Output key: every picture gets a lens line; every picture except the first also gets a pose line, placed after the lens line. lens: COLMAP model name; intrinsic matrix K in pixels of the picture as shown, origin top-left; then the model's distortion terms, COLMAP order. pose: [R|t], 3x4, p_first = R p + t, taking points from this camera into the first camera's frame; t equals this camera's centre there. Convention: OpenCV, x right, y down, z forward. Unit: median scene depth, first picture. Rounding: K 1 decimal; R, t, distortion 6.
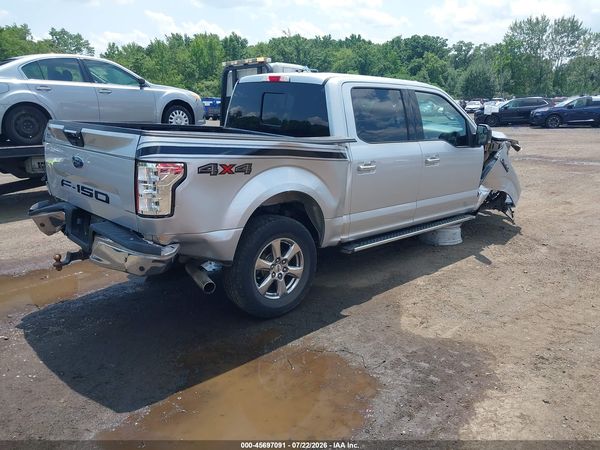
lens RADIAL K [[480.0, 0, 303.0], [0, 480.0, 224.4], [0, 0, 1]] dist [0.010139, -0.015189]
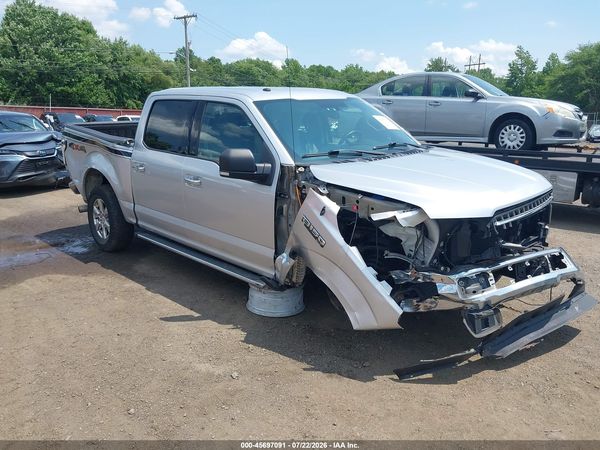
lens RADIAL K [[482.7, 0, 302.3], [0, 482.7, 221.2], [0, 0, 1]] dist [-0.003844, -0.003936]
pose [[0.059360, 0.226309, -0.972245, 1.262904], [-0.258536, 0.944216, 0.204000, -0.322445], [0.964176, 0.239251, 0.114557, 1.220296]]
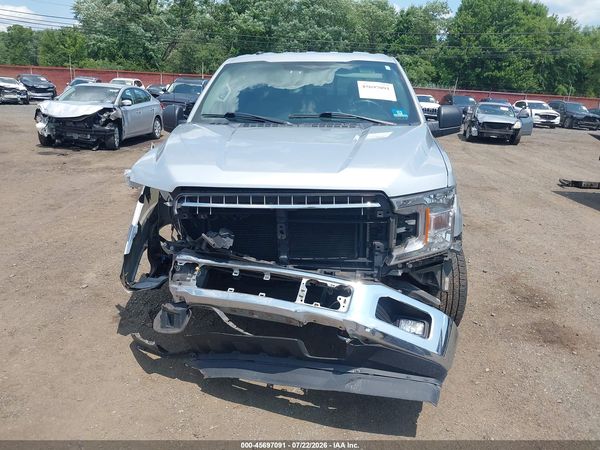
lens RADIAL K [[482.7, 0, 302.3], [0, 482.7, 221.2], [0, 0, 1]] dist [-0.003844, -0.003936]
pose [[-0.735750, 0.160302, -0.658008, 0.890110], [-0.198291, 0.878019, 0.435618, -0.490670], [0.647574, 0.450983, -0.614216, 1.971781]]
